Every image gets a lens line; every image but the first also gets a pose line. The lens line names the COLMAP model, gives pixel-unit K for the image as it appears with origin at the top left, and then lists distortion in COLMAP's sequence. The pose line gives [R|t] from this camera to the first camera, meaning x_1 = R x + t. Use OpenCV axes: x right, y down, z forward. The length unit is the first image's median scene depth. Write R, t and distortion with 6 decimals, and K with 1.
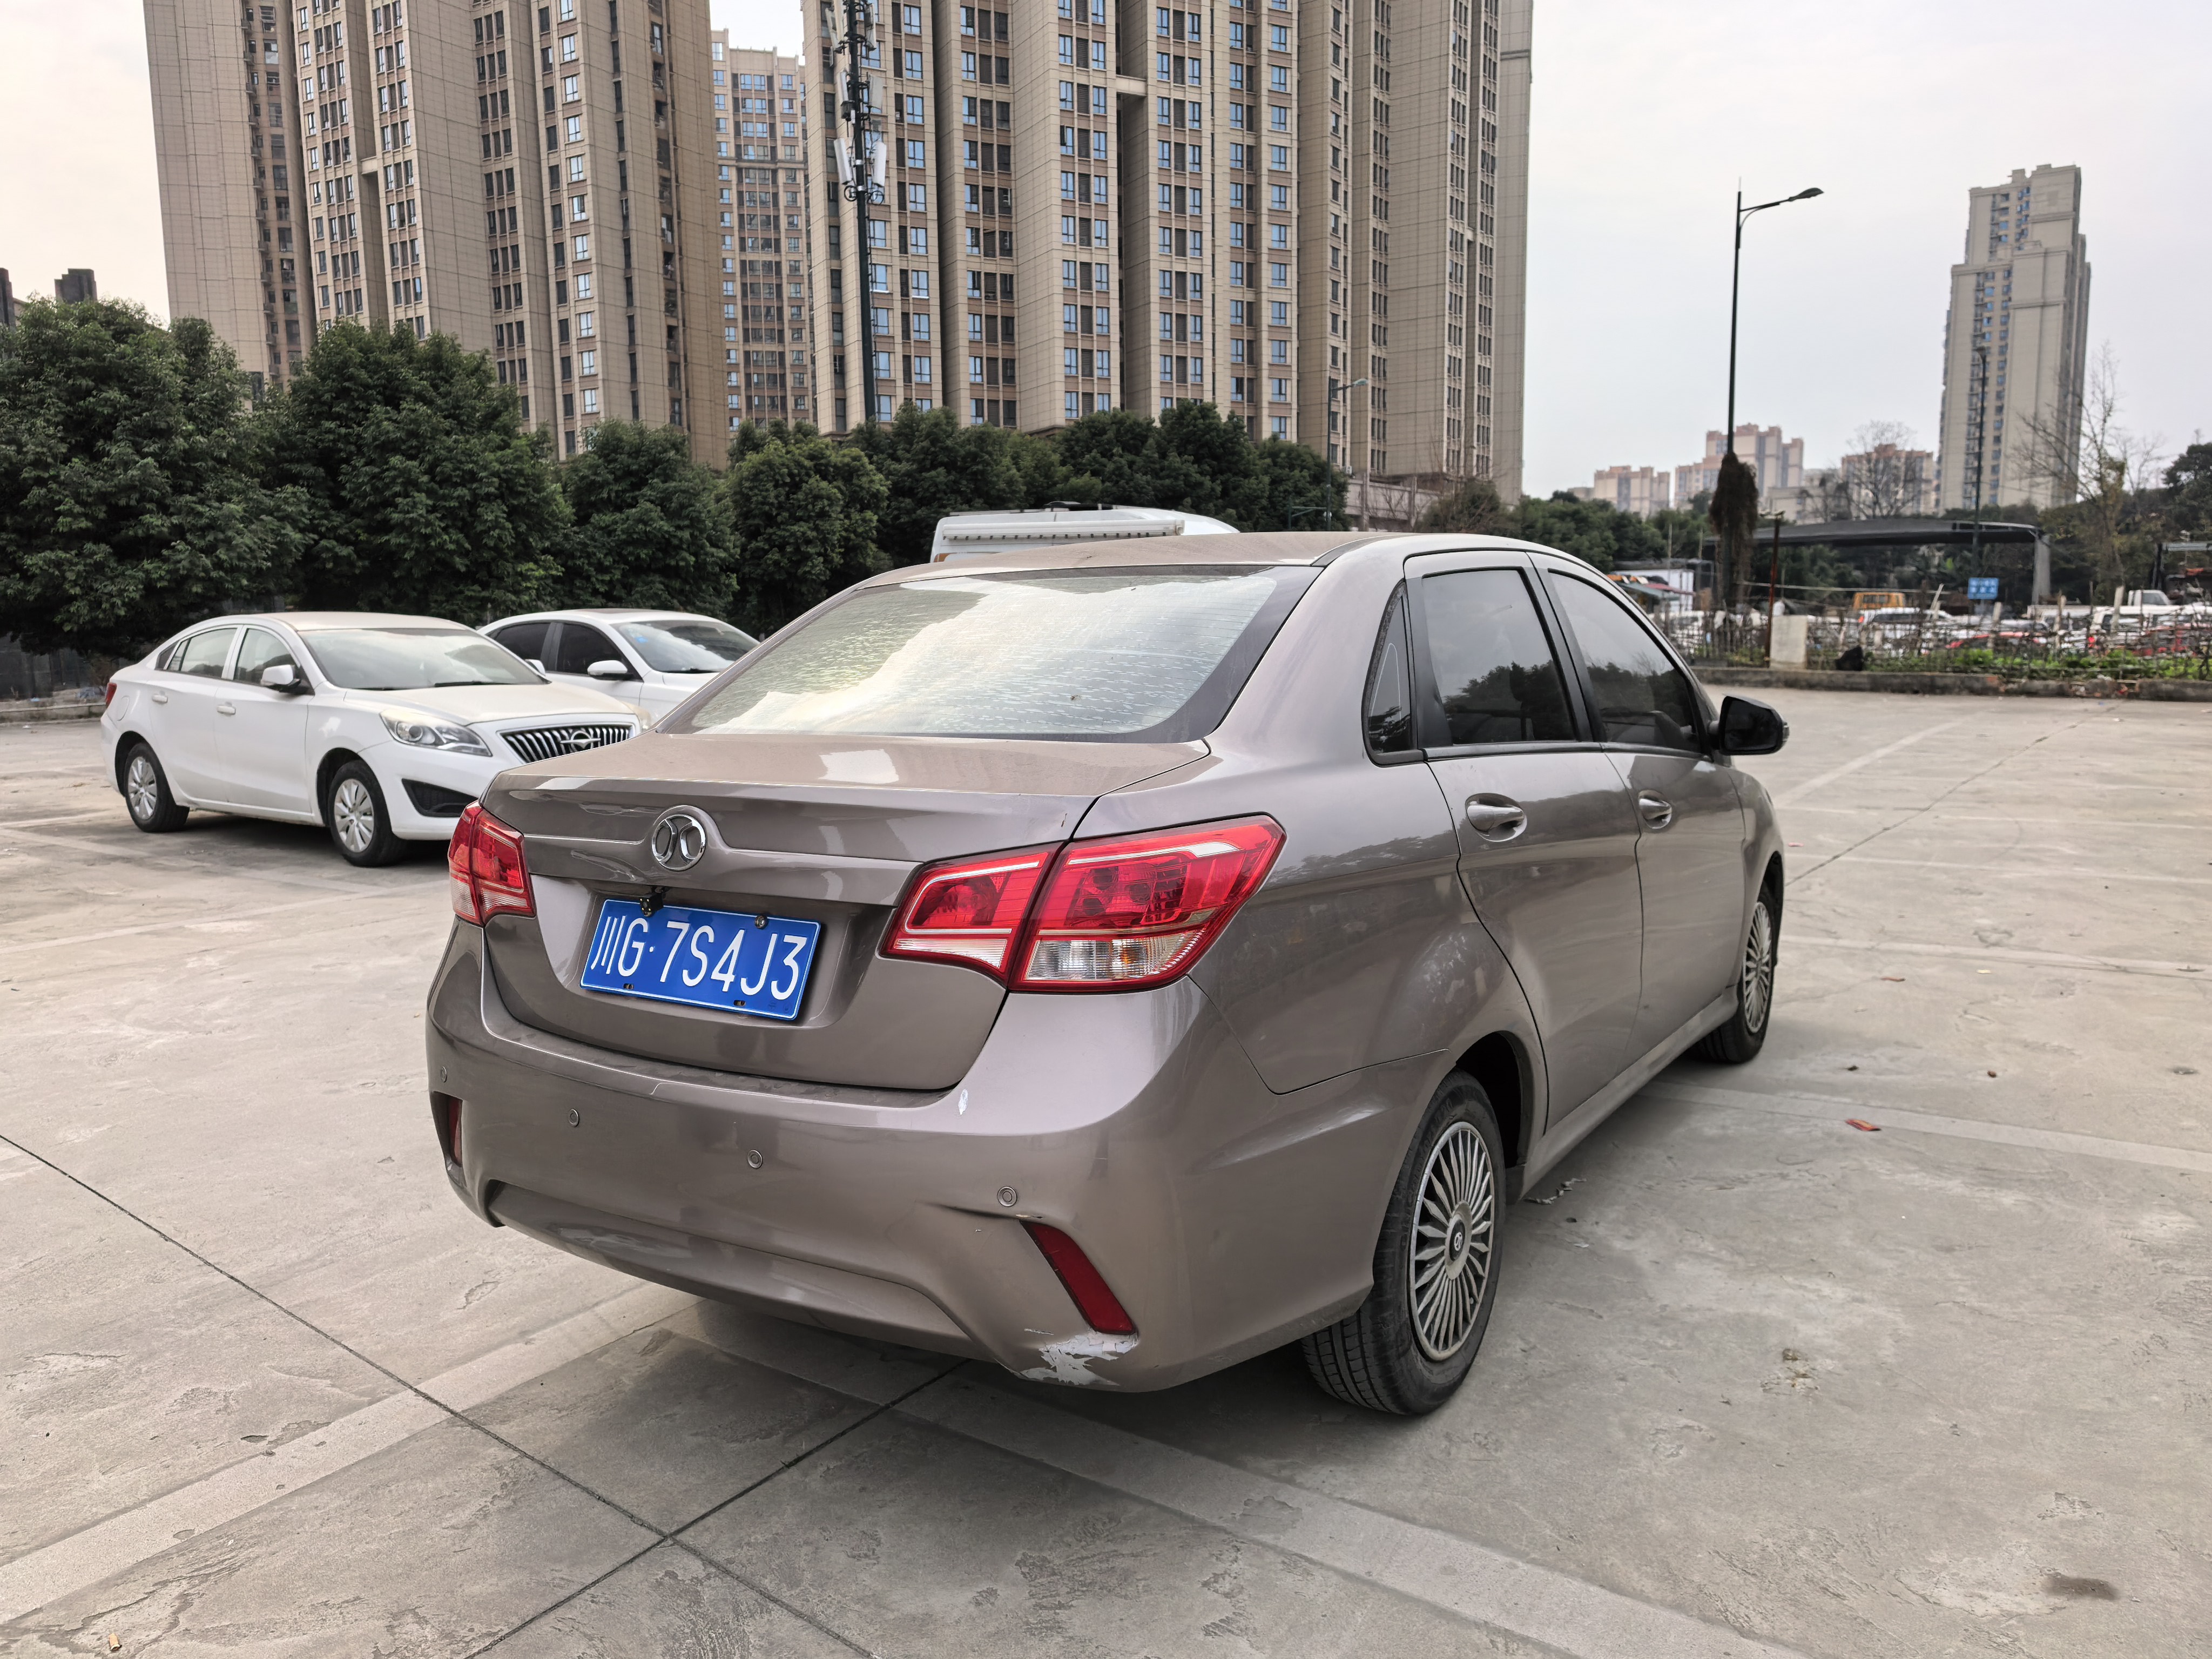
lens RADIAL K [[1590.3, 0, 1094.1], [0, 1590.3, 816.4], [0, 0, 1]] dist [0.028129, -0.026438]
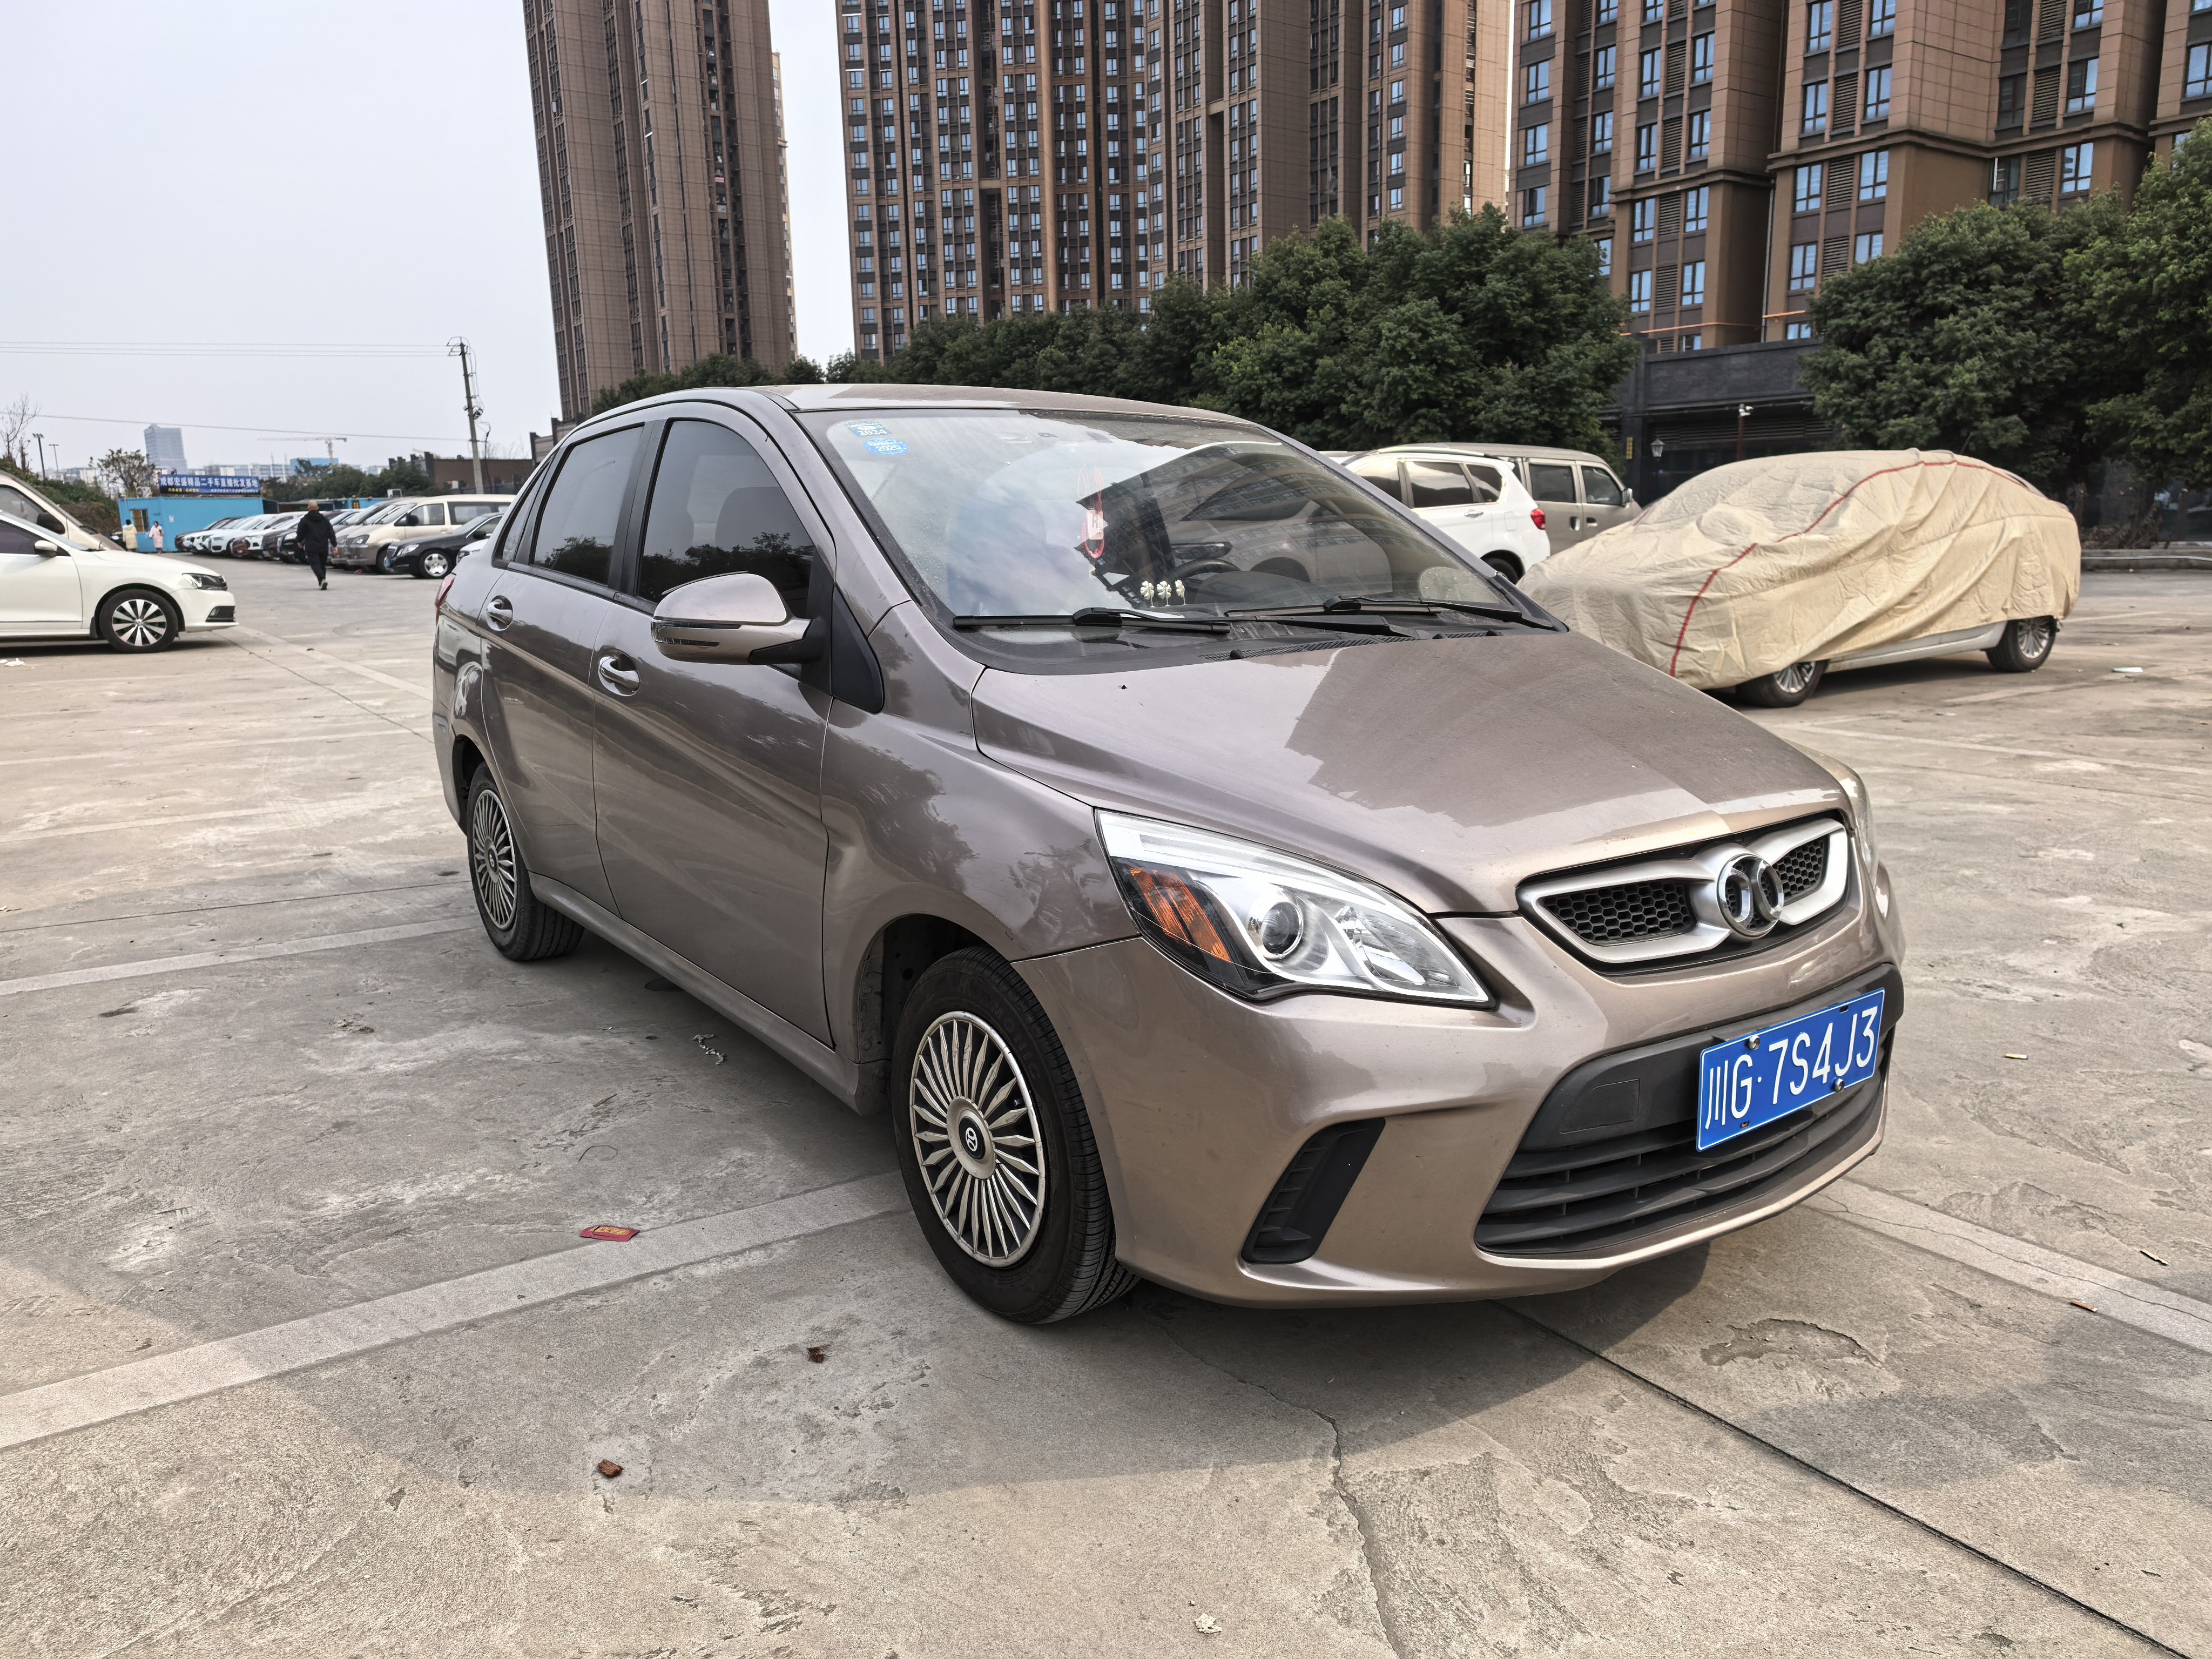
lens RADIAL K [[1590.3, 0, 1125.0], [0, 1590.3, 826.9], [0, 0, 1]] dist [0.028129, -0.026438]
pose [[-0.343583, 0.204938, -0.916489, 1.139199], [-0.088481, 0.964494, 0.248843, -0.179205], [0.934945, 0.166590, -0.313250, 1.601472]]
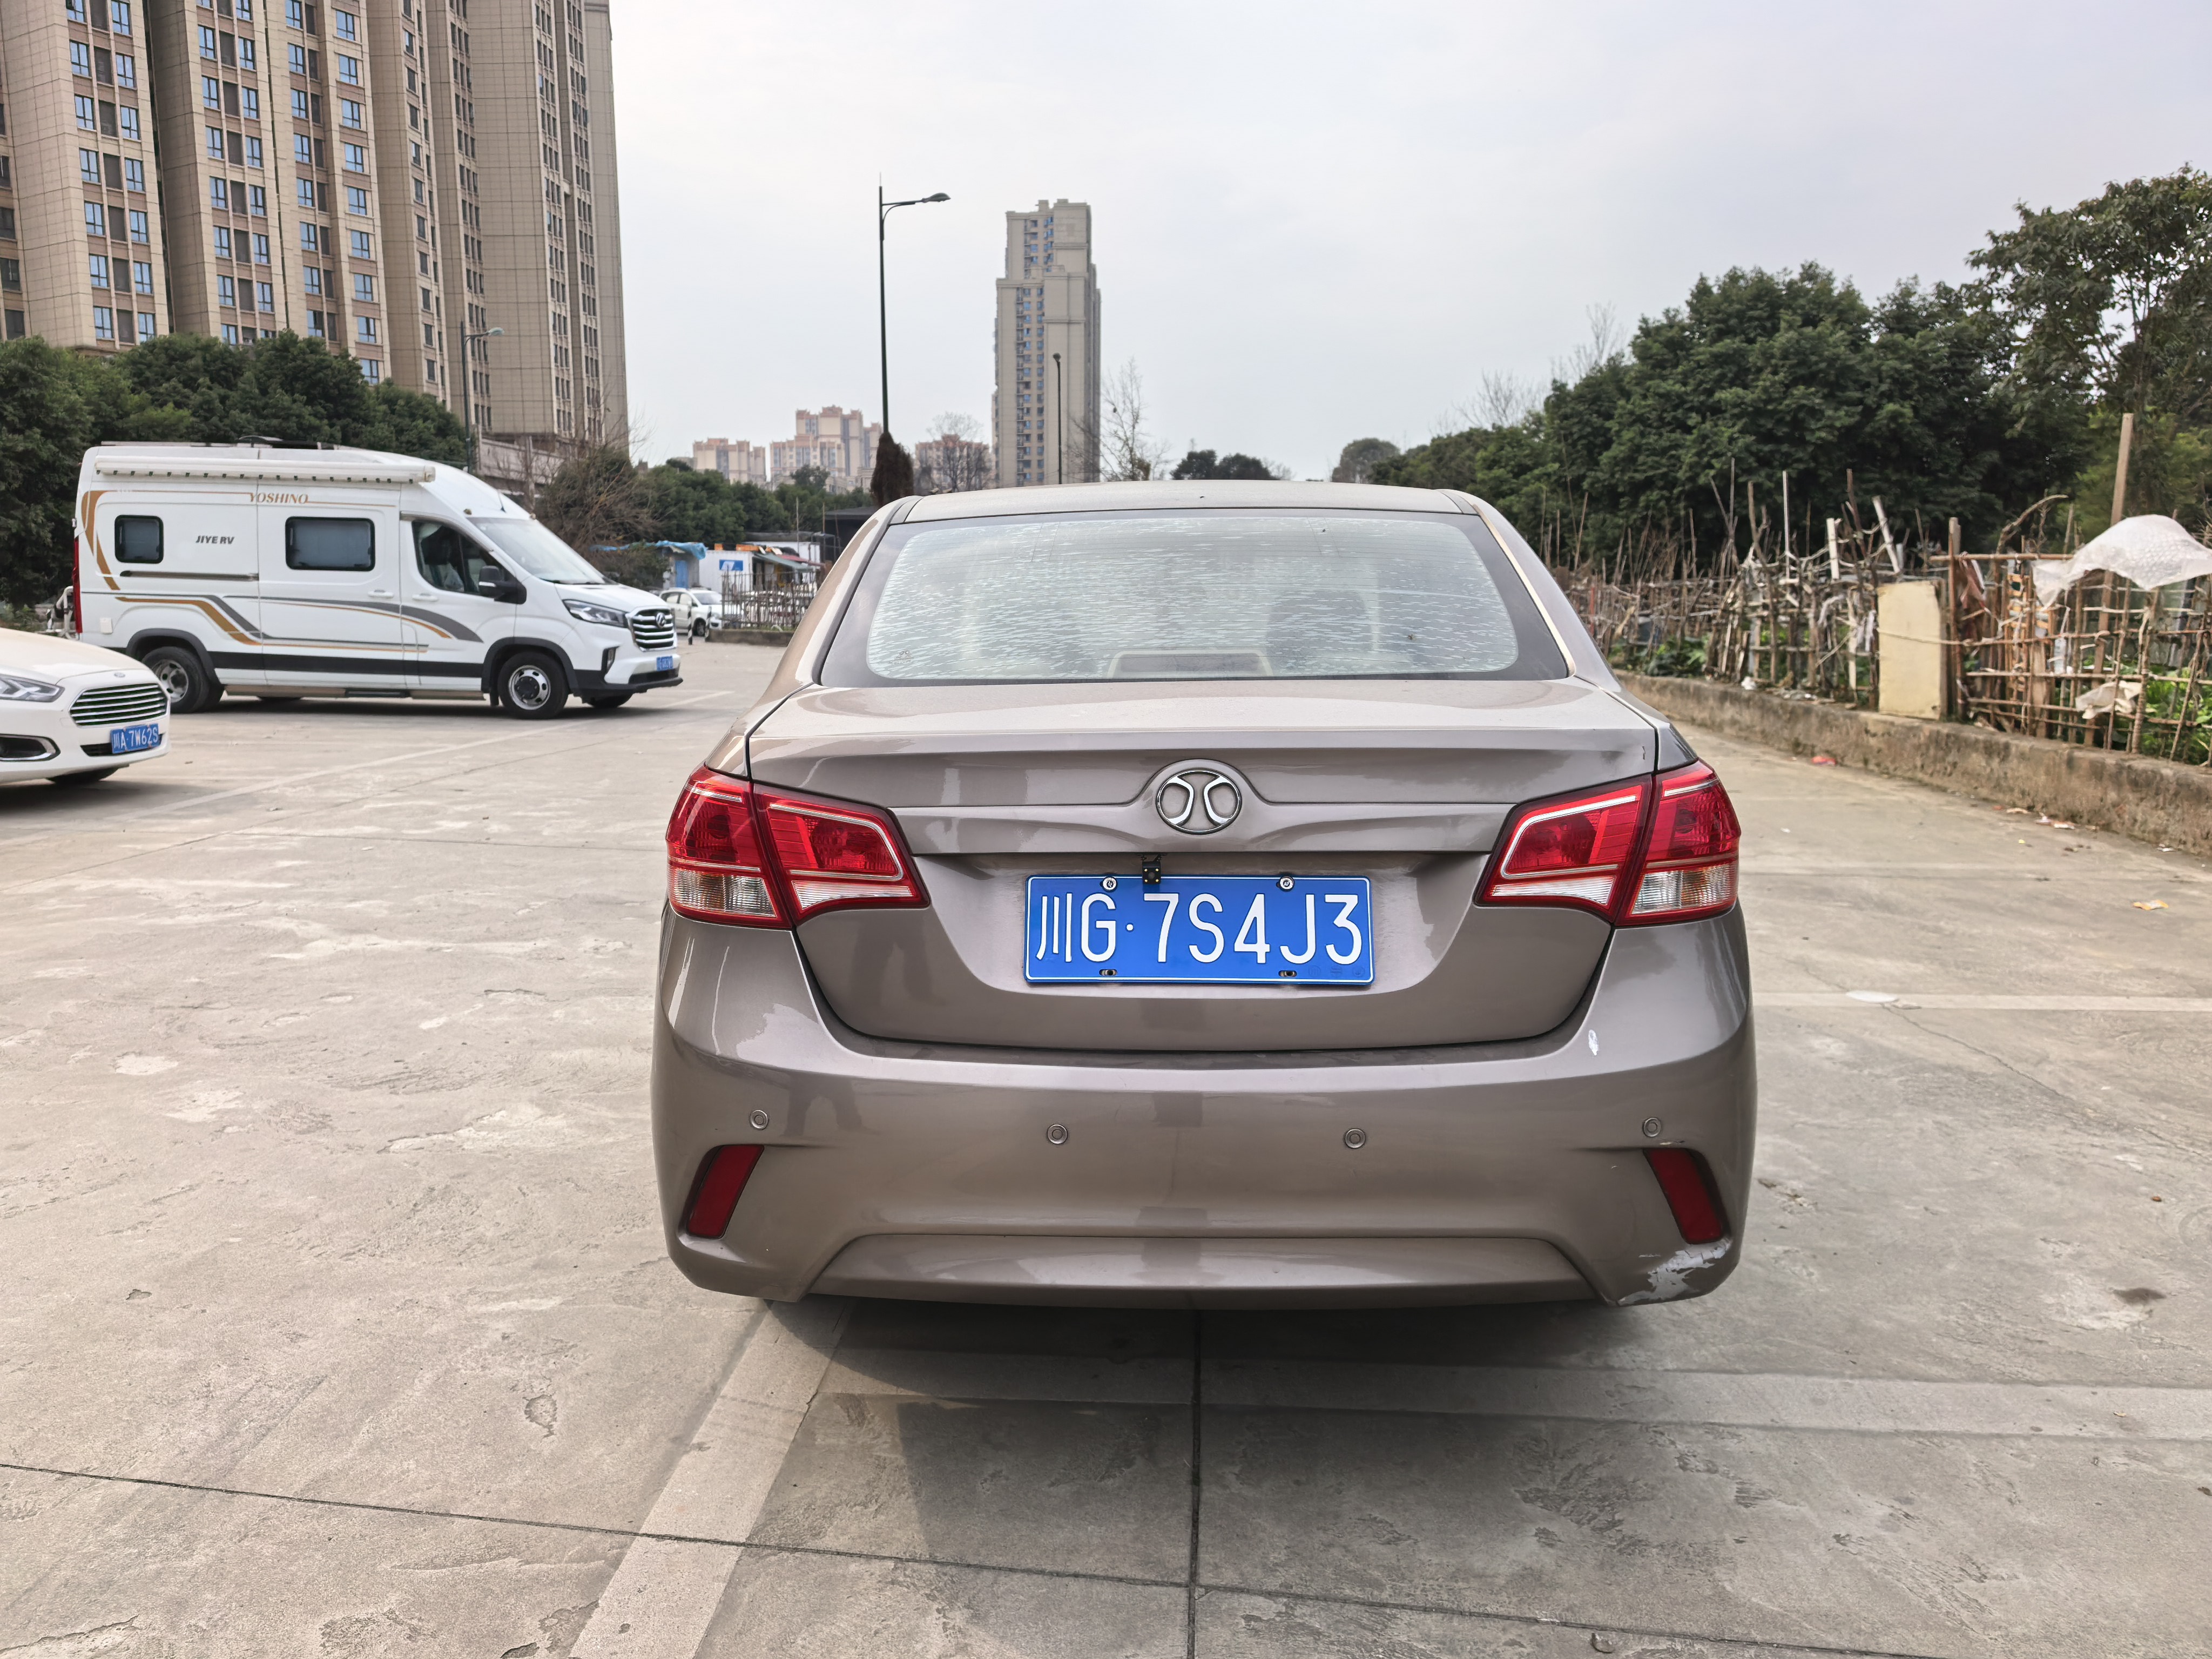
lens RADIAL K [[1590.3, 0, 1084.3], [0, 1590.3, 823.1], [0, 0, 1]] dist [0.028129, -0.026438]
pose [[0.859374, -0.060178, 0.507794, -0.487474], [0.048261, 0.998163, 0.036617, -0.004236], [-0.509065, -0.006961, 0.860700, 0.178472]]
